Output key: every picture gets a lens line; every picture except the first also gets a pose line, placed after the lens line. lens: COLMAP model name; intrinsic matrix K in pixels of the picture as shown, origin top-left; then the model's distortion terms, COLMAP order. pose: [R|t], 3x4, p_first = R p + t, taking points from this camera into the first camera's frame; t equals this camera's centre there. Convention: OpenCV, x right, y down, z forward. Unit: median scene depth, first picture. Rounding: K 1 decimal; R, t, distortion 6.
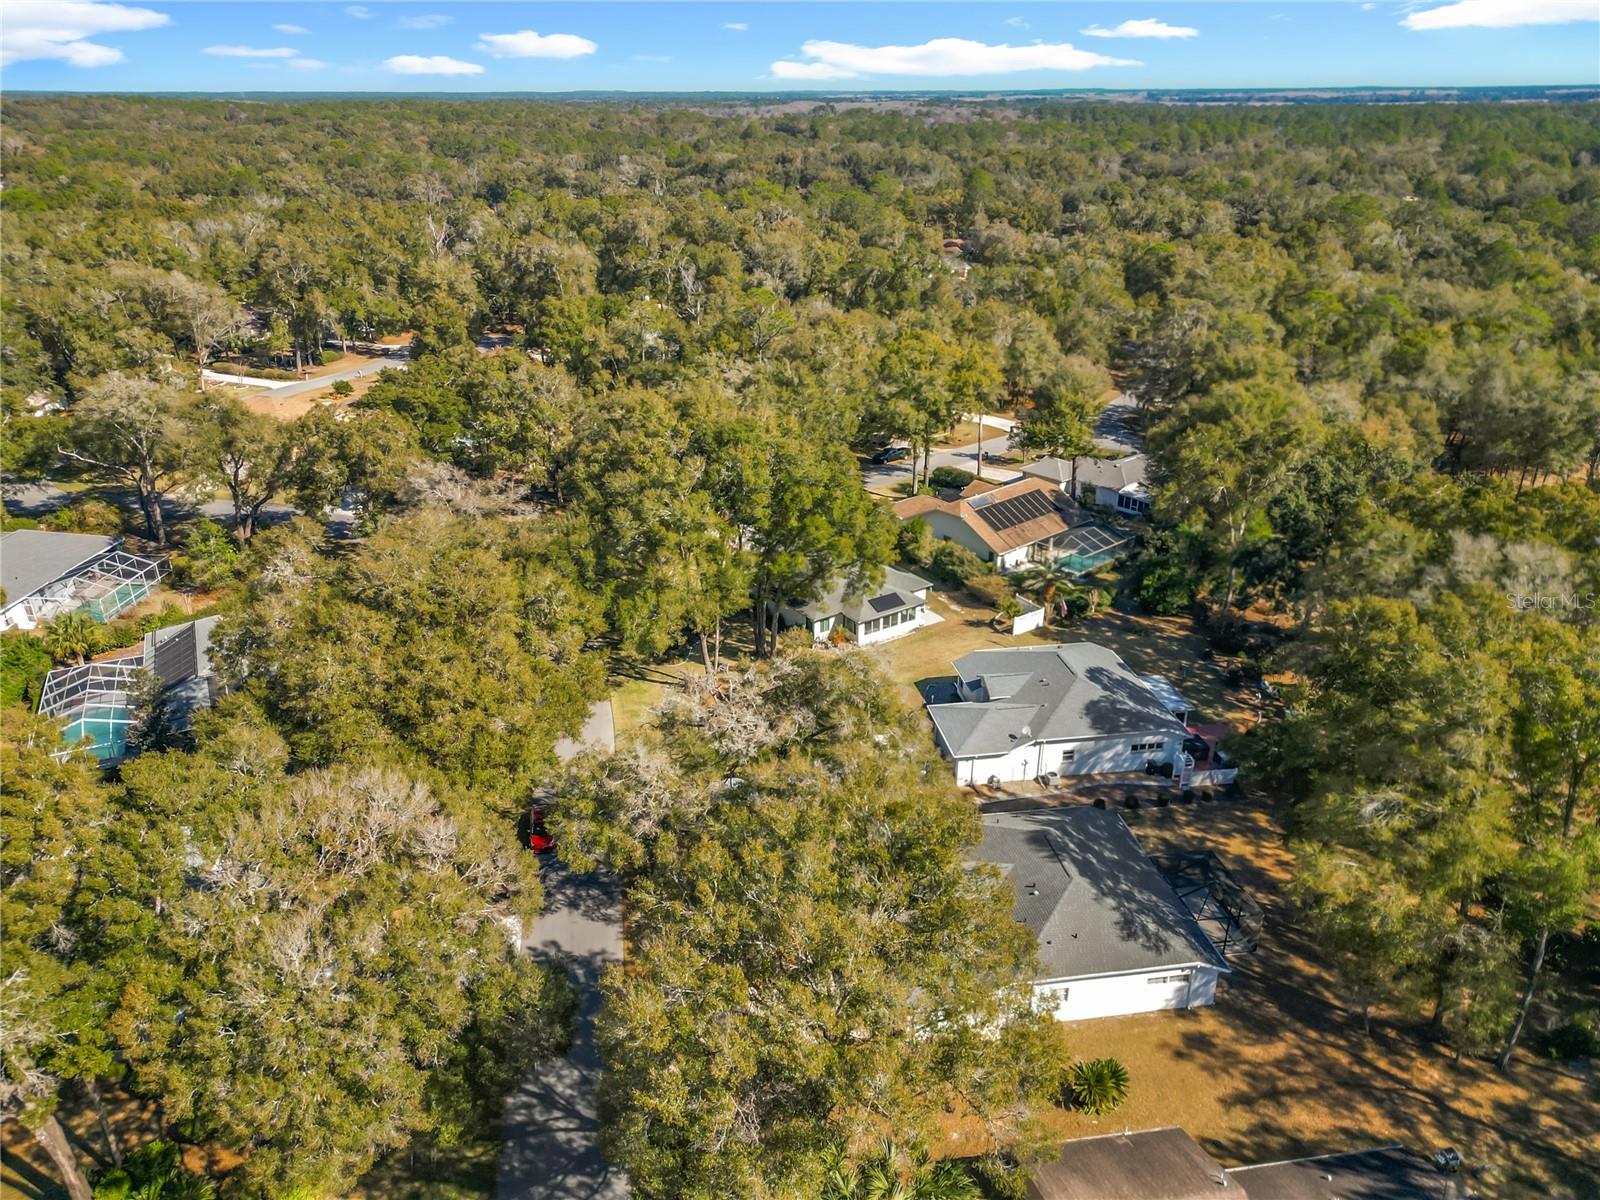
lens RADIAL K [[1102.1, 0, 807.3], [0, 1102.1, 605.0], [0, 0, 1]] dist [0.068254, -0.055685]
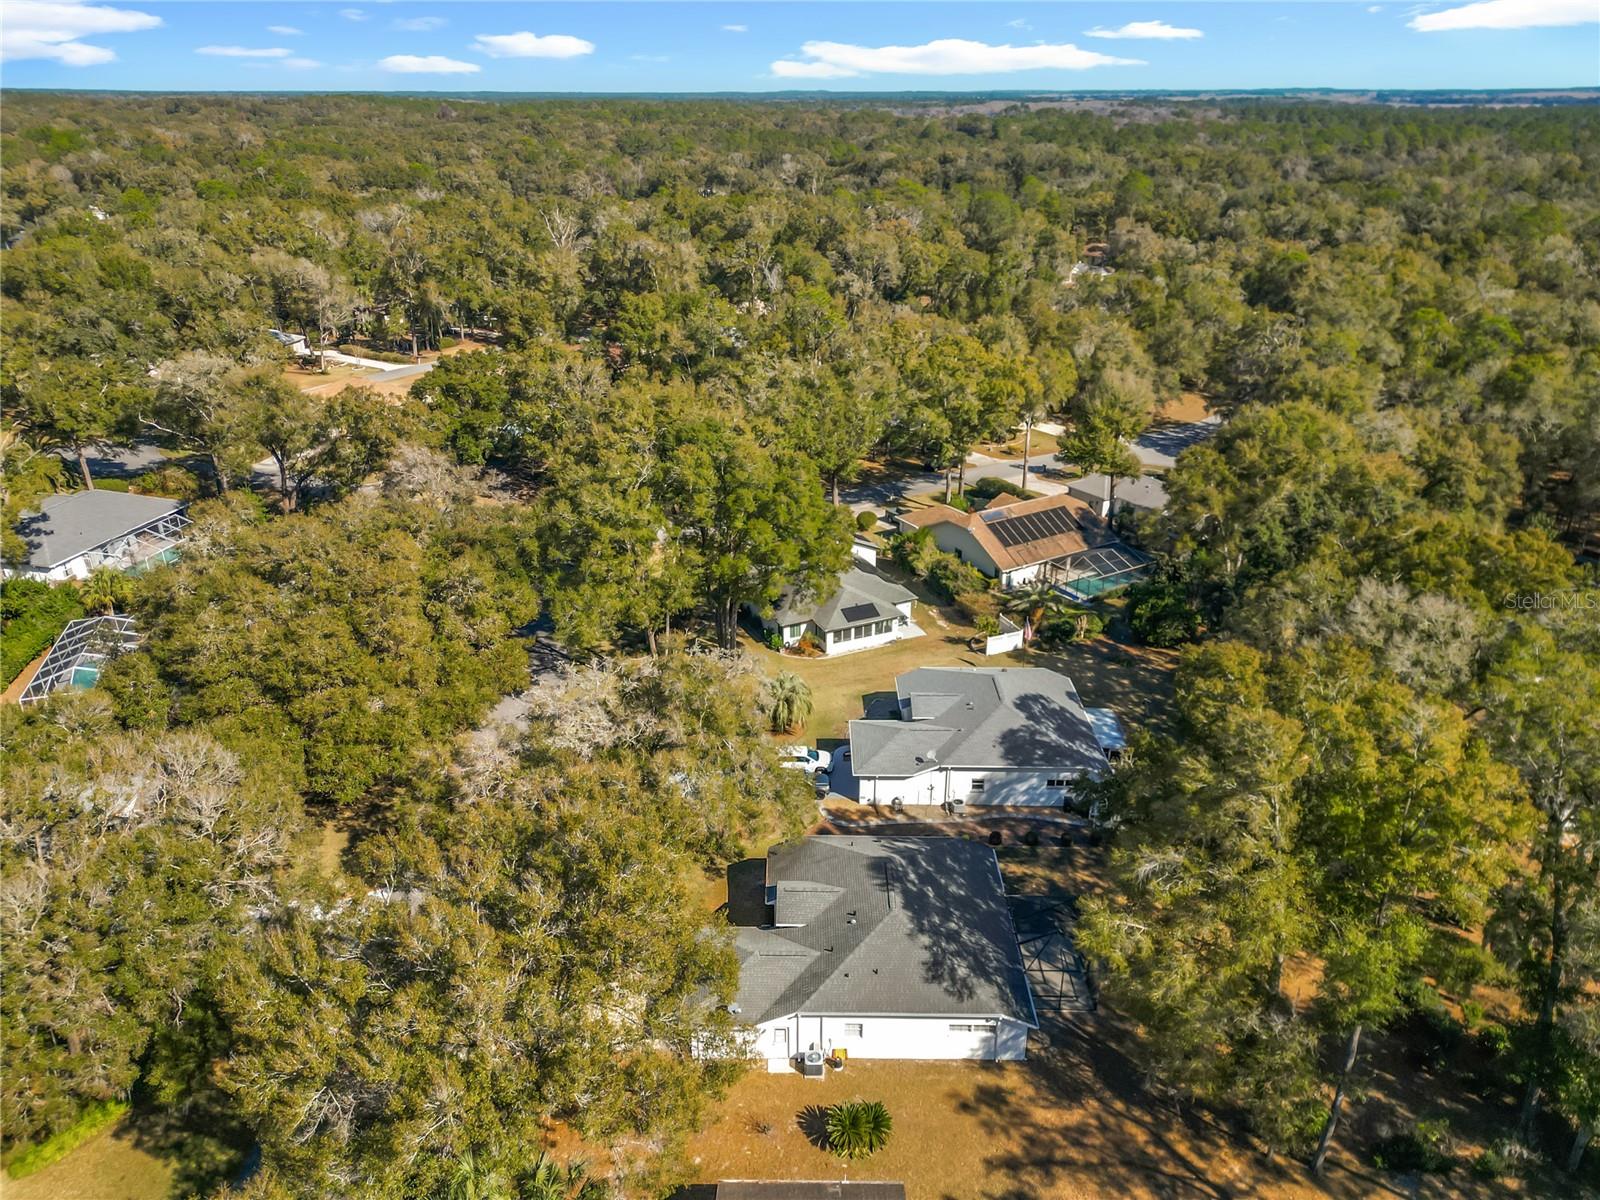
lens RADIAL K [[1102.1, 0, 807.3], [0, 1102.1, 605.0], [0, 0, 1]] dist [0.068254, -0.055685]
pose [[0.987023, 0.070285, -0.144377, 0.165118], [-0.070267, 0.997514, 0.005233, -0.010484], [0.144386, 0.004980, 0.989509, 0.021885]]
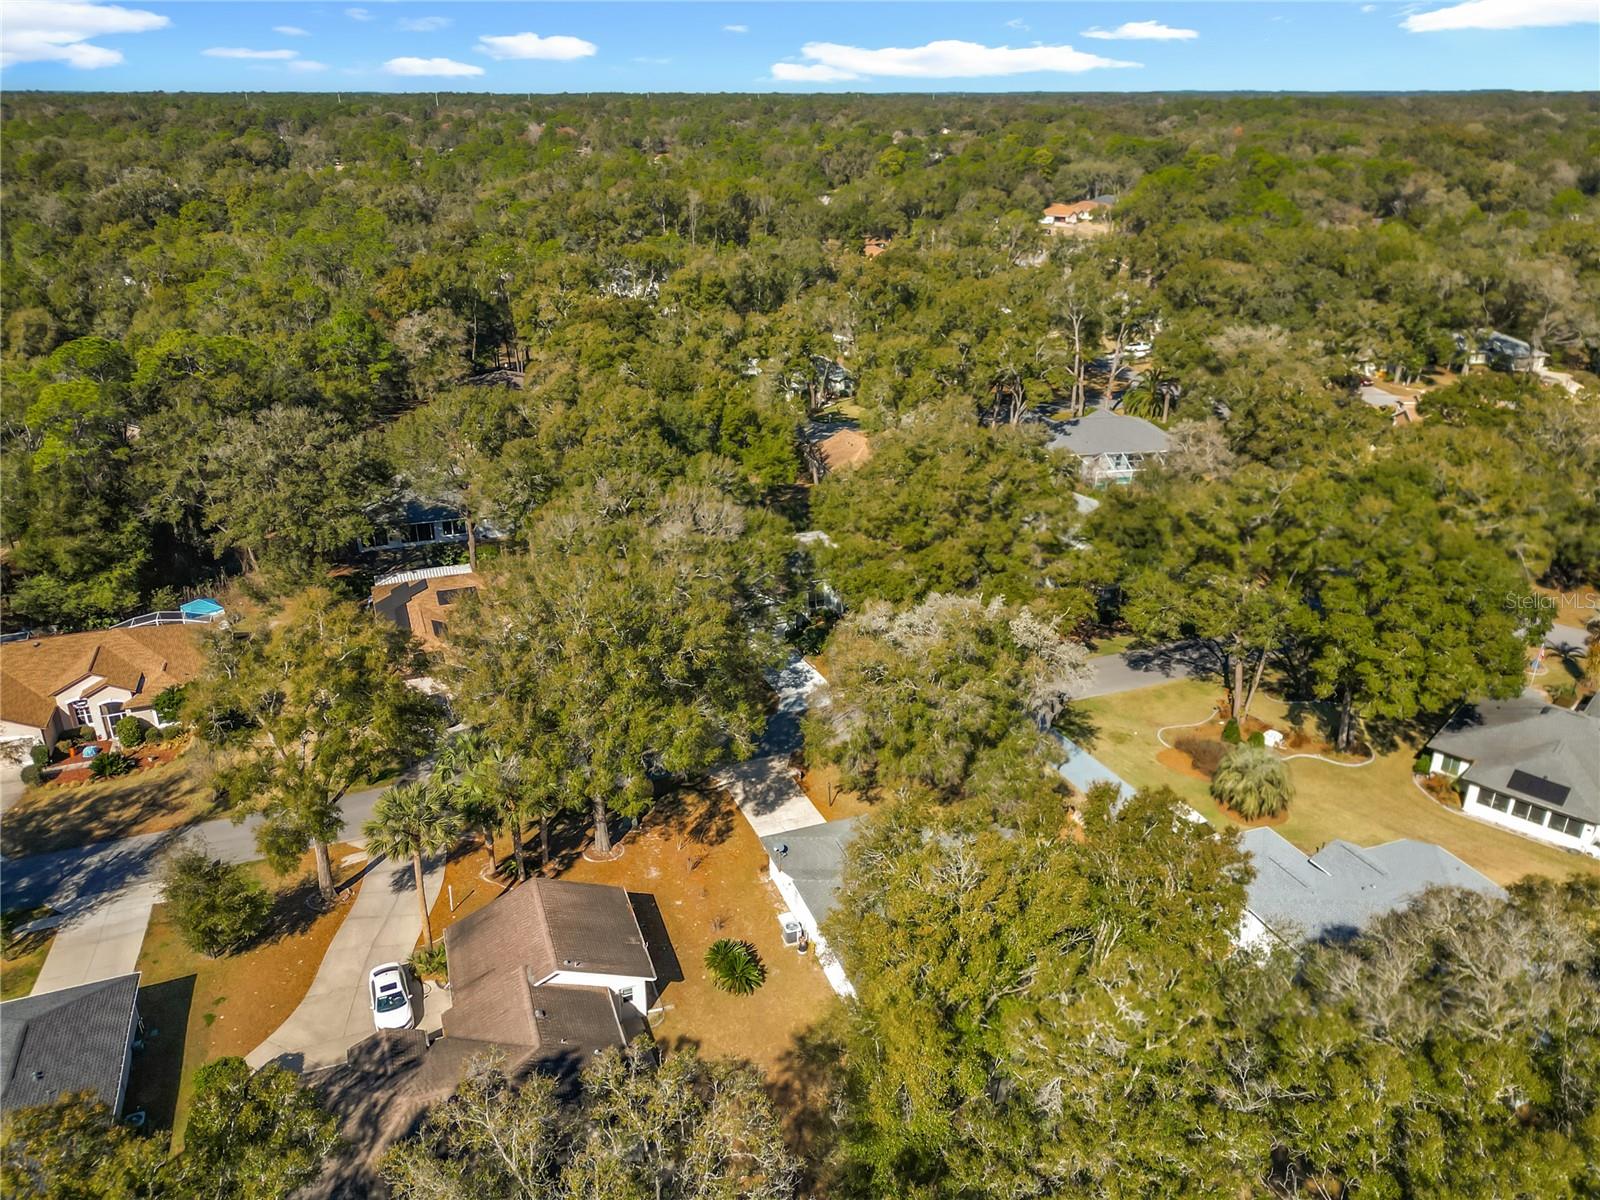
lens RADIAL K [[1157.0, 0, 806.5], [0, 1157.0, 589.6], [0, 0, 1]] dist [0.038824, -0.030287]
pose [[0.204008, 0.387728, -0.898915, 0.599325], [-0.410078, 0.867630, 0.281167, -0.130166], [0.888942, 0.311265, 0.336002, 0.283928]]
